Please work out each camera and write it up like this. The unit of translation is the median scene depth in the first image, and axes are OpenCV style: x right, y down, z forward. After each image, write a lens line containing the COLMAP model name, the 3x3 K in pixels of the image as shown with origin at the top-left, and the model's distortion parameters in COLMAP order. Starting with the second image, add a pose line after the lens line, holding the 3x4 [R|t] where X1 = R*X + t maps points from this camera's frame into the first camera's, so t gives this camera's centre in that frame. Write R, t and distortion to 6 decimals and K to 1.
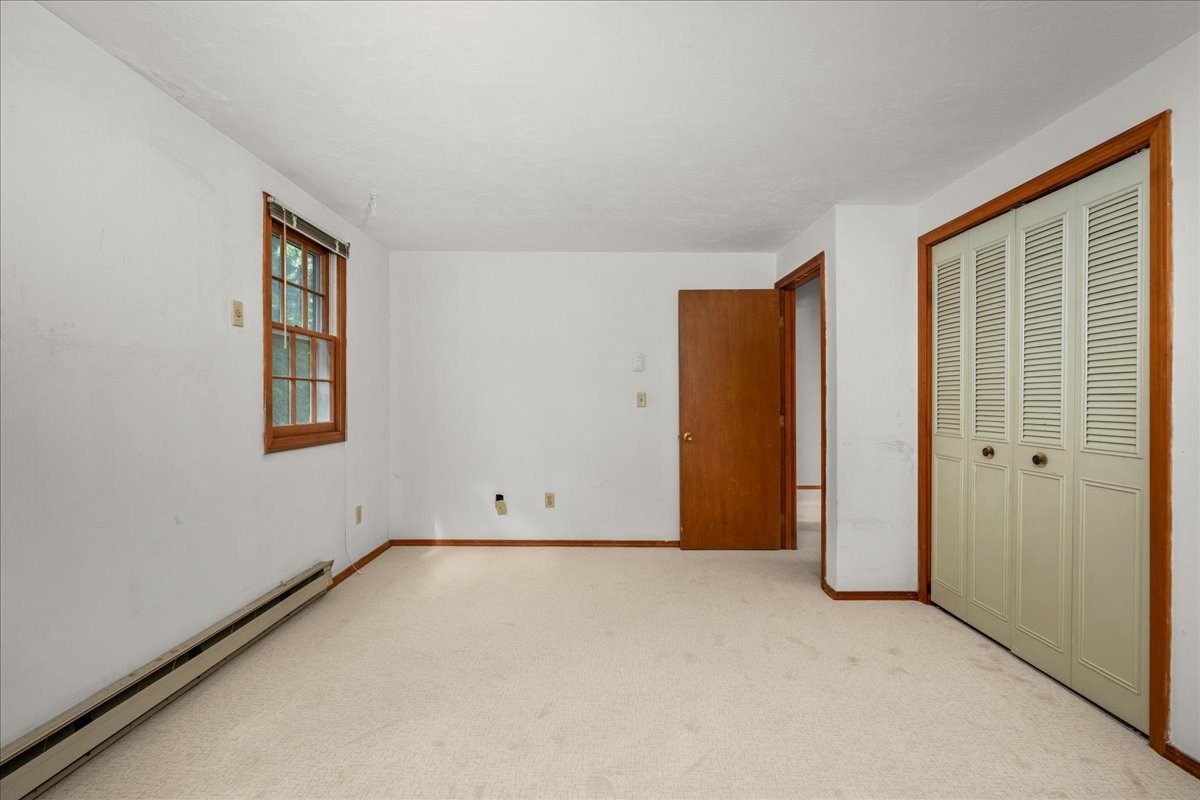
lens RADIAL K [[526.0, 0, 600.7], [0, 526.0, 397.8], [0, 0, 1]] dist [-0.000233, -0.000901]
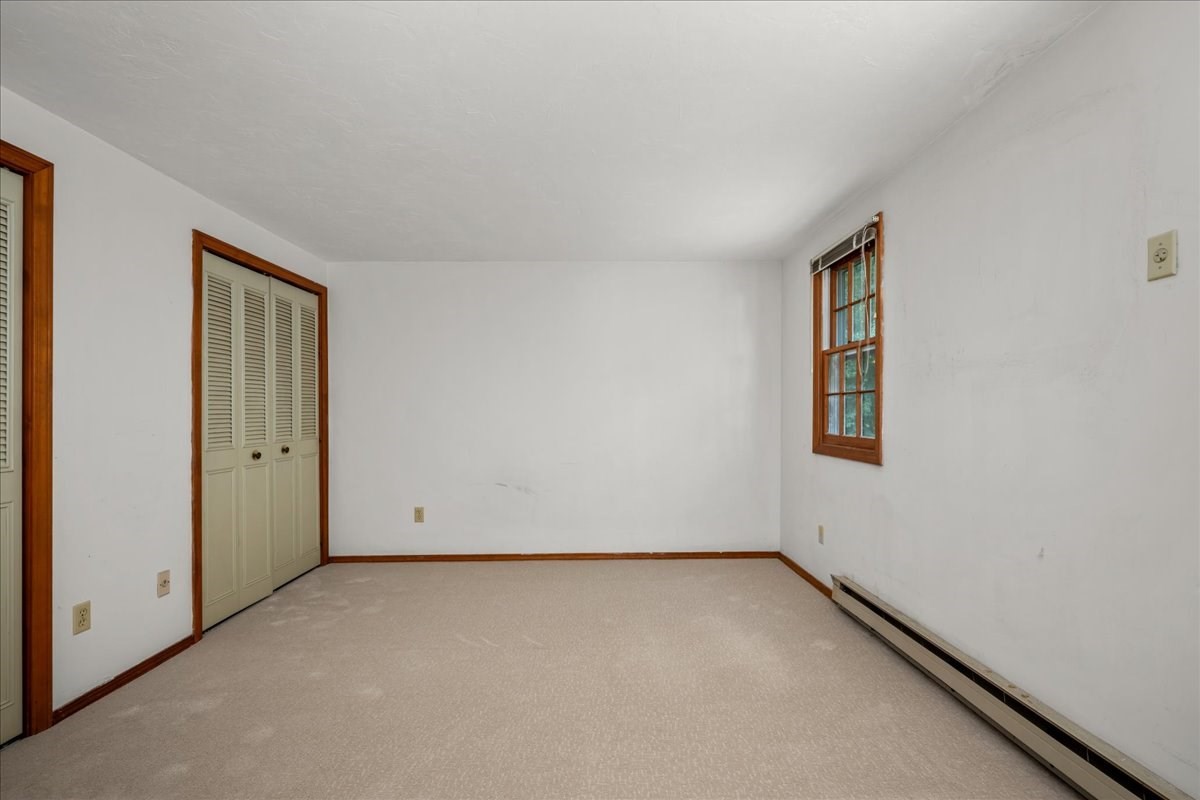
lens RADIAL K [[526.0, 0, 601.9], [0, 526.0, 408.2], [0, 0, 1]] dist [-0.000233, -0.000901]
pose [[-0.999607, 0.000853, -0.028003, -0.054852], [0.000833, 0.999999, 0.000711, -0.007935], [0.028003, 0.000688, -0.999608, 2.219191]]
